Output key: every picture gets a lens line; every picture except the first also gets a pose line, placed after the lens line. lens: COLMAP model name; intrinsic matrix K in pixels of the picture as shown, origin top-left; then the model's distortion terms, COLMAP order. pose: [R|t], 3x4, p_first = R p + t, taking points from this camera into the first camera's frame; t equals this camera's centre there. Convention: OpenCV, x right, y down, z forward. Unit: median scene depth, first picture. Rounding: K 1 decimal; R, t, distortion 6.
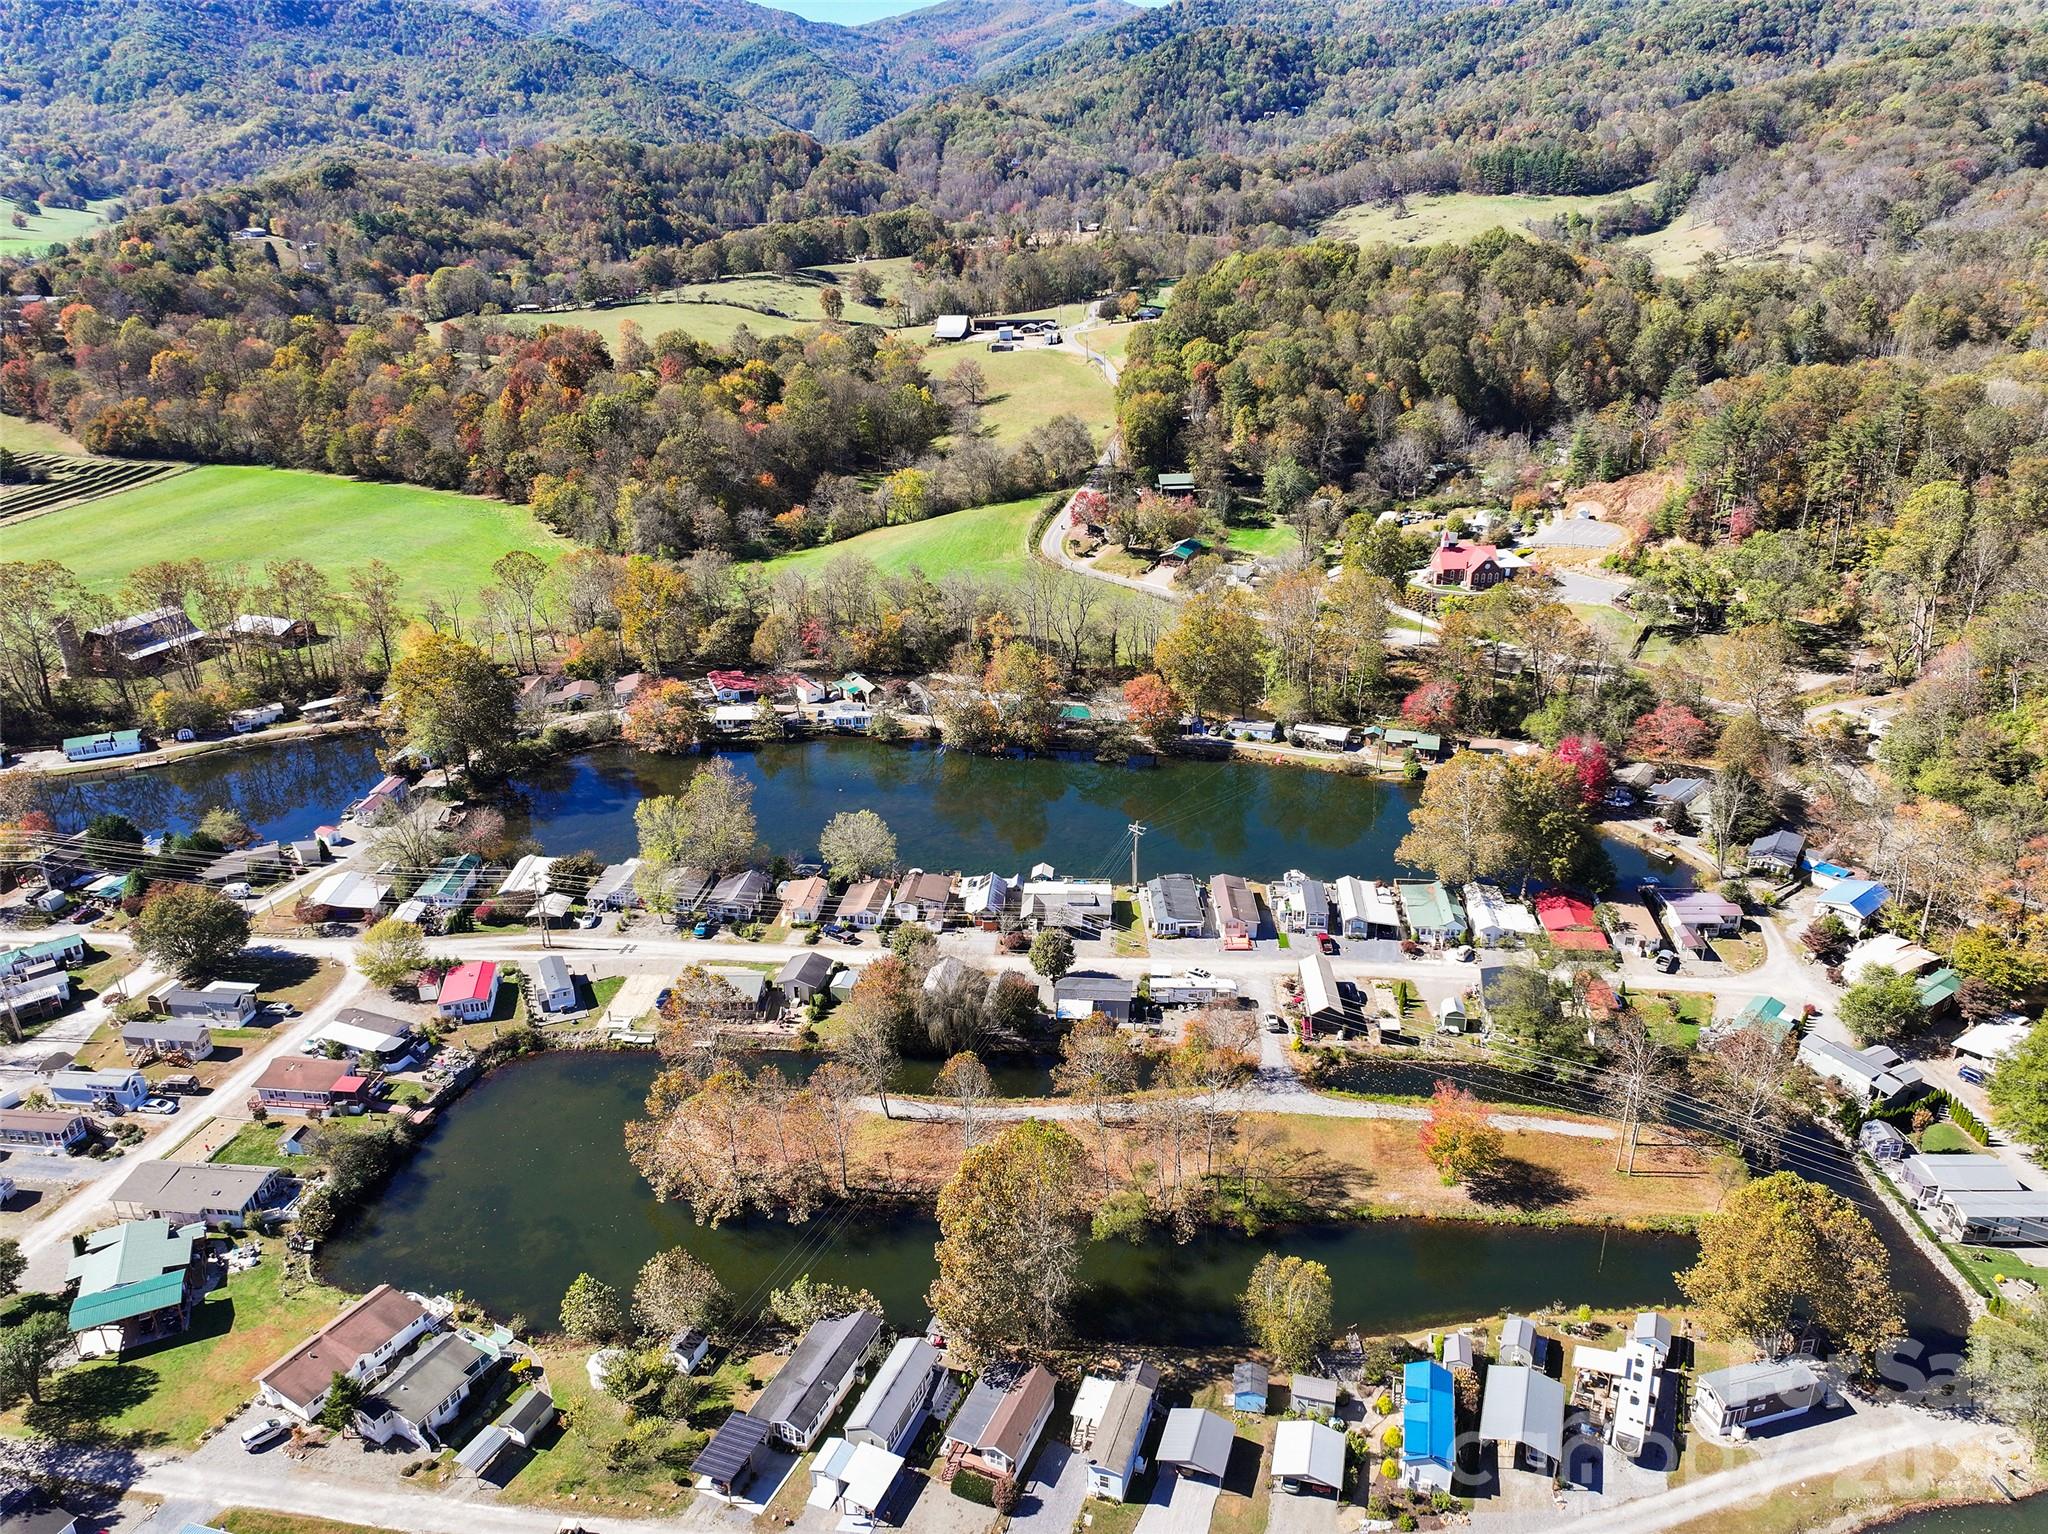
lens RADIAL K [[1423.2, 0, 1024.0], [0, 1423.2, 767.0], [0, 0, 1]] dist [-0.004569, 0.021154]
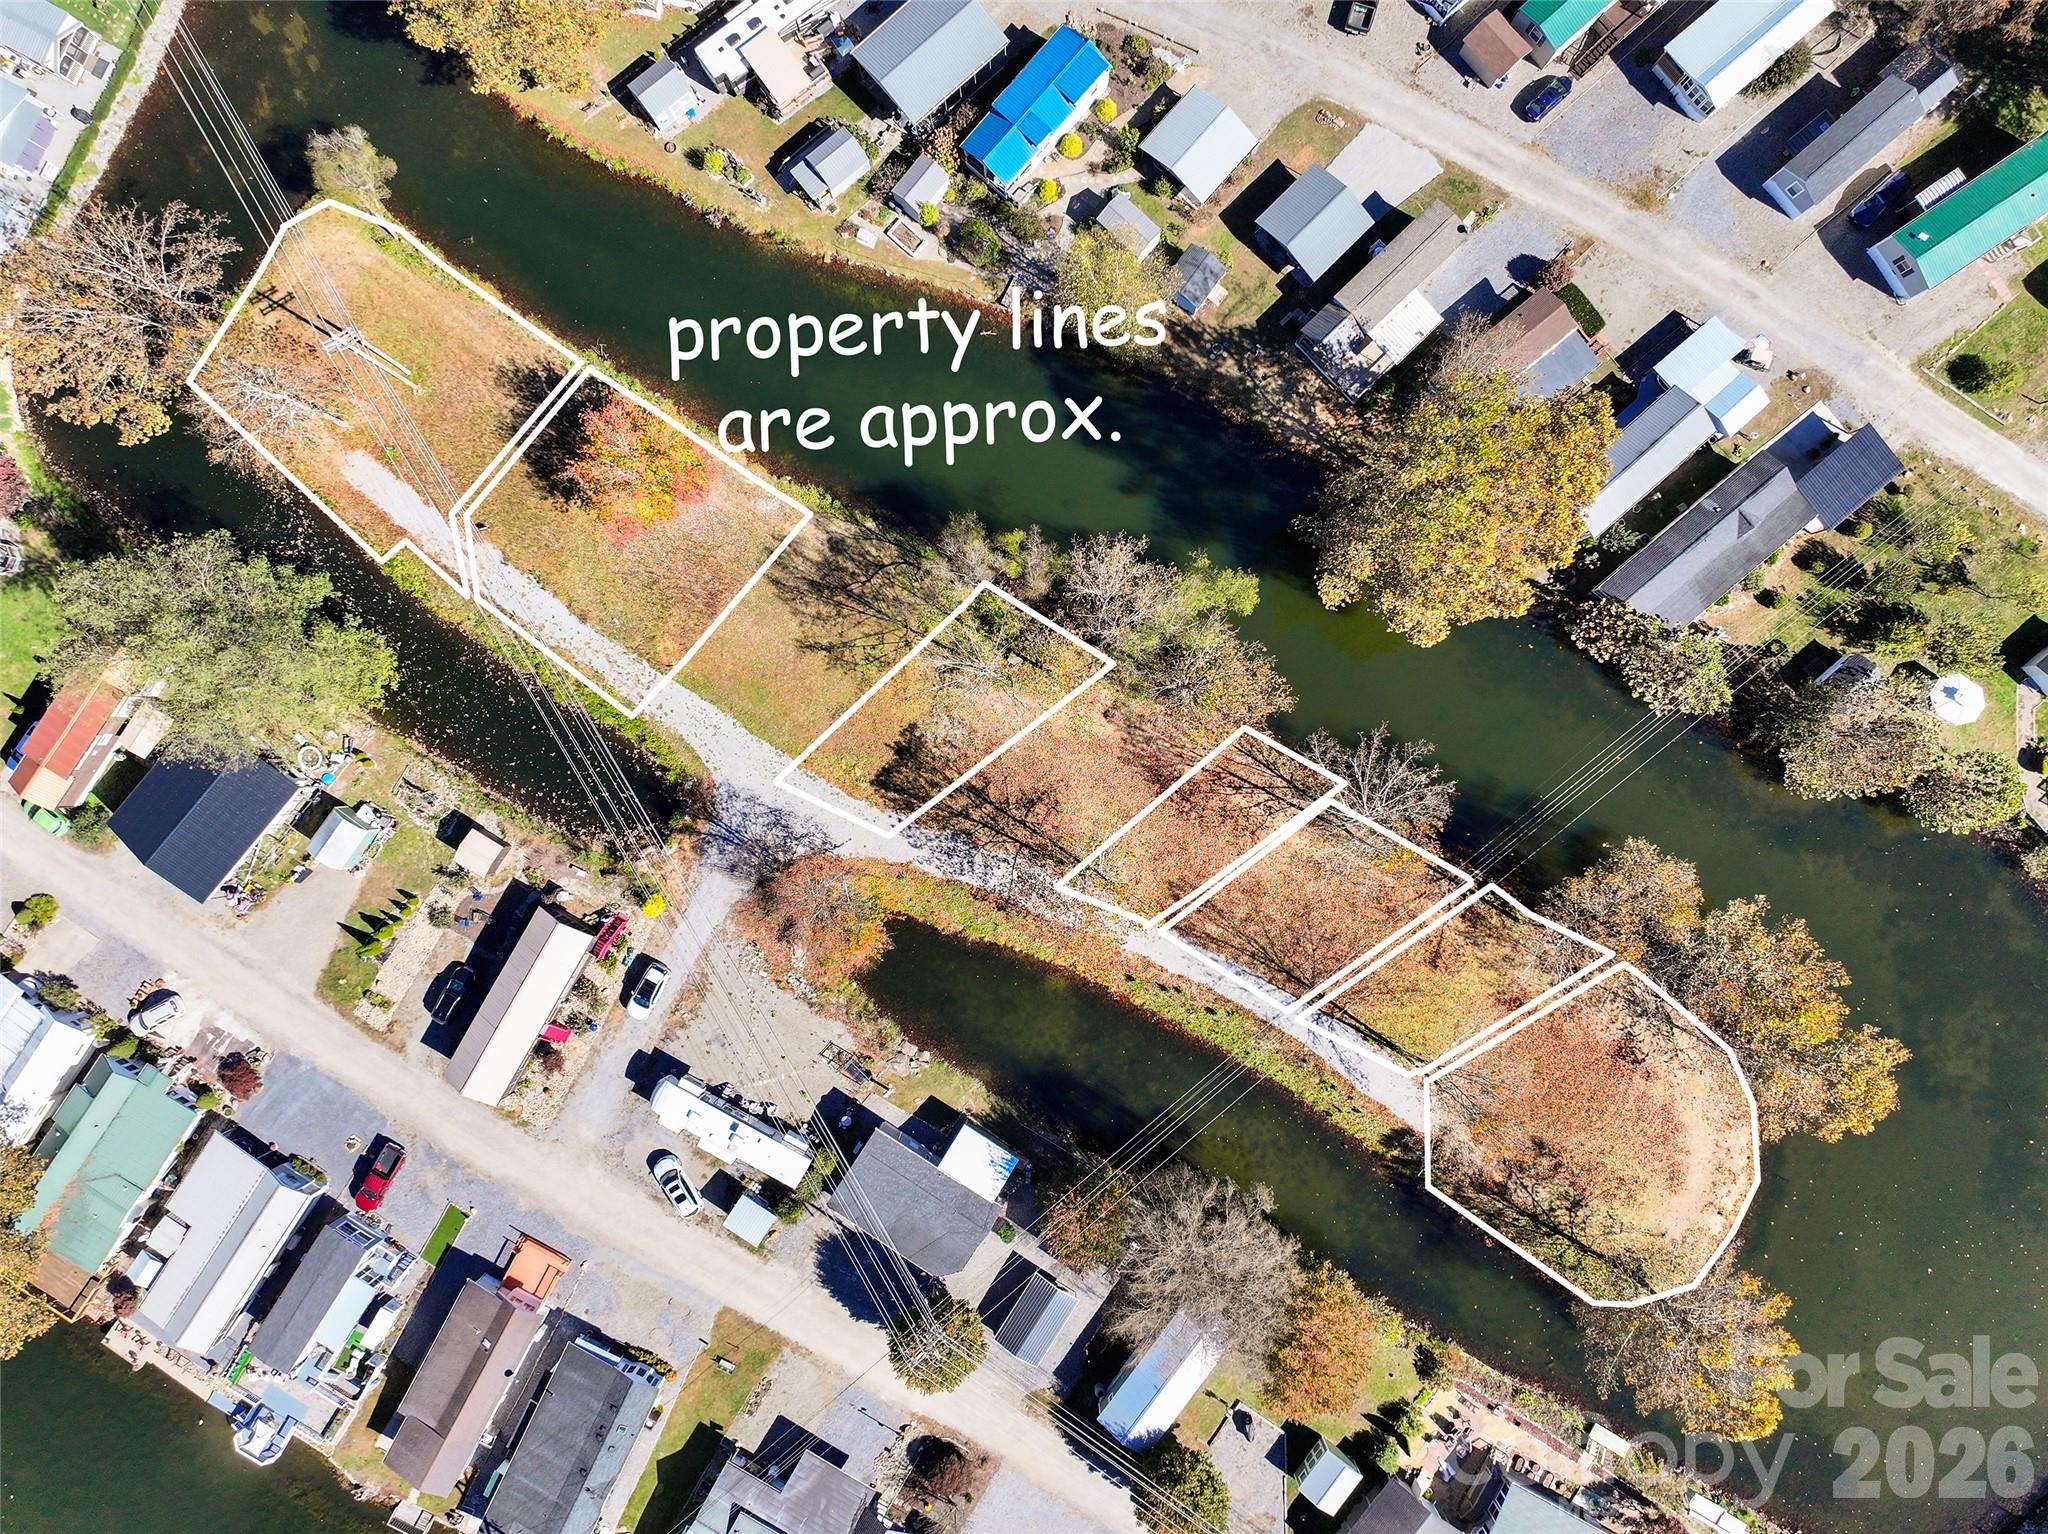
lens RADIAL K [[1423.2, 0, 1024.0], [0, 1423.2, 767.0], [0, 0, 1]] dist [-0.004569, 0.021154]
pose [[-0.893605, -0.448523, 0.017253, 0.027433], [0.187094, -0.337264, 0.922631, -0.091623], [-0.408002, 0.827696, 0.385297, 0.238949]]
